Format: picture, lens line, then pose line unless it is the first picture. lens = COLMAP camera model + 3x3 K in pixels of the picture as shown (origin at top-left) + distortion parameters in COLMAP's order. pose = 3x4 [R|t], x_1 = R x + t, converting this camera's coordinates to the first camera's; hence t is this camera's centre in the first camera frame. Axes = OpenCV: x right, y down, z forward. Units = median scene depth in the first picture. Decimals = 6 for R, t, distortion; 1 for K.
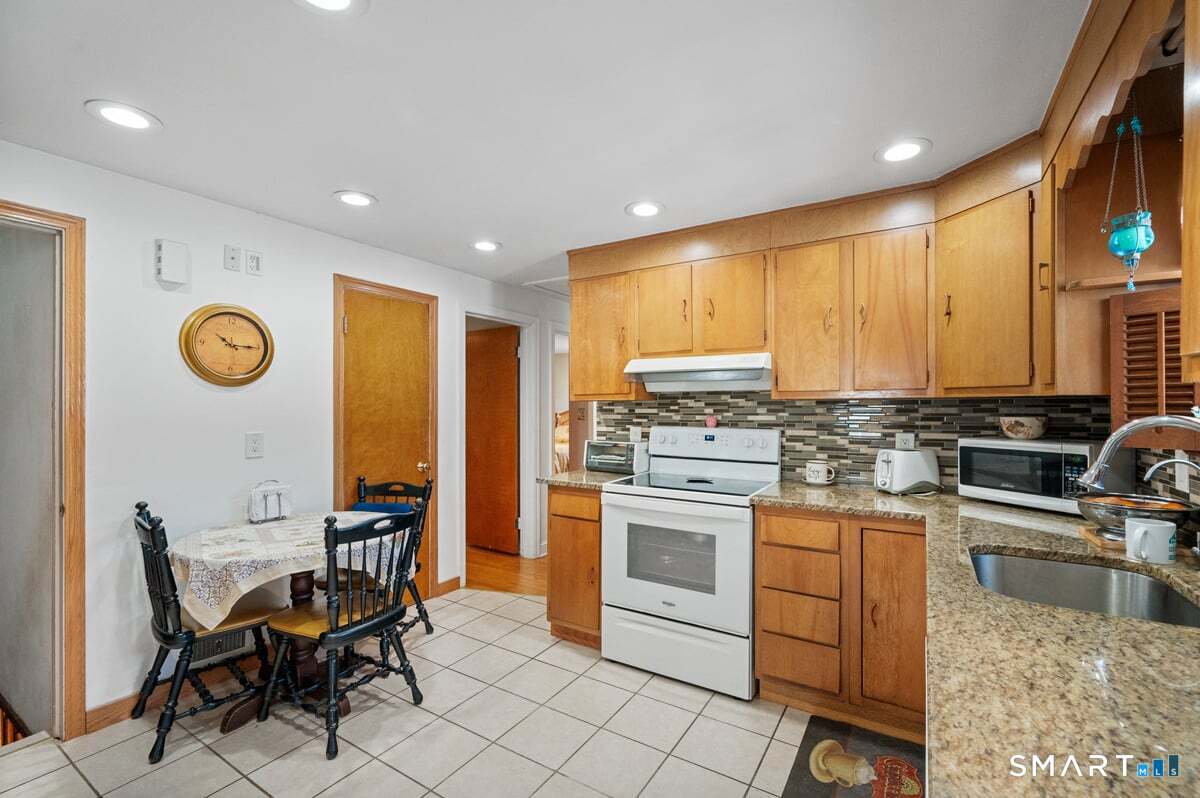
lens RADIAL K [[508.7, 0, 604.0], [0, 508.7, 402.3], [0, 0, 1]] dist [0.004490, 0.000000]
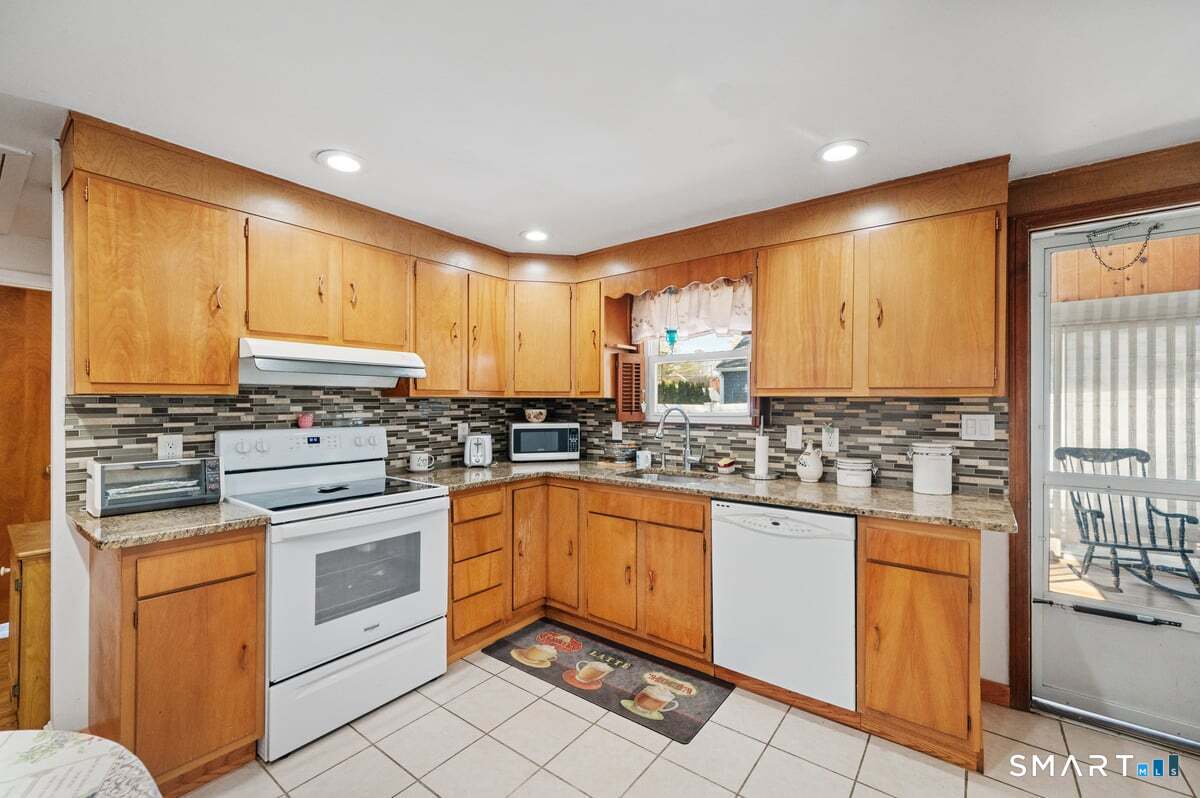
lens RADIAL K [[508.7, 0, 593.4], [0, 508.7, 398.8], [0, 0, 1]] dist [0.004490, 0.000000]
pose [[0.101304, 0.008061, 0.994823, -0.654400], [-0.007795, 0.999943, -0.007308, 0.002980], [-0.994825, -0.007015, 0.101361, 0.486220]]
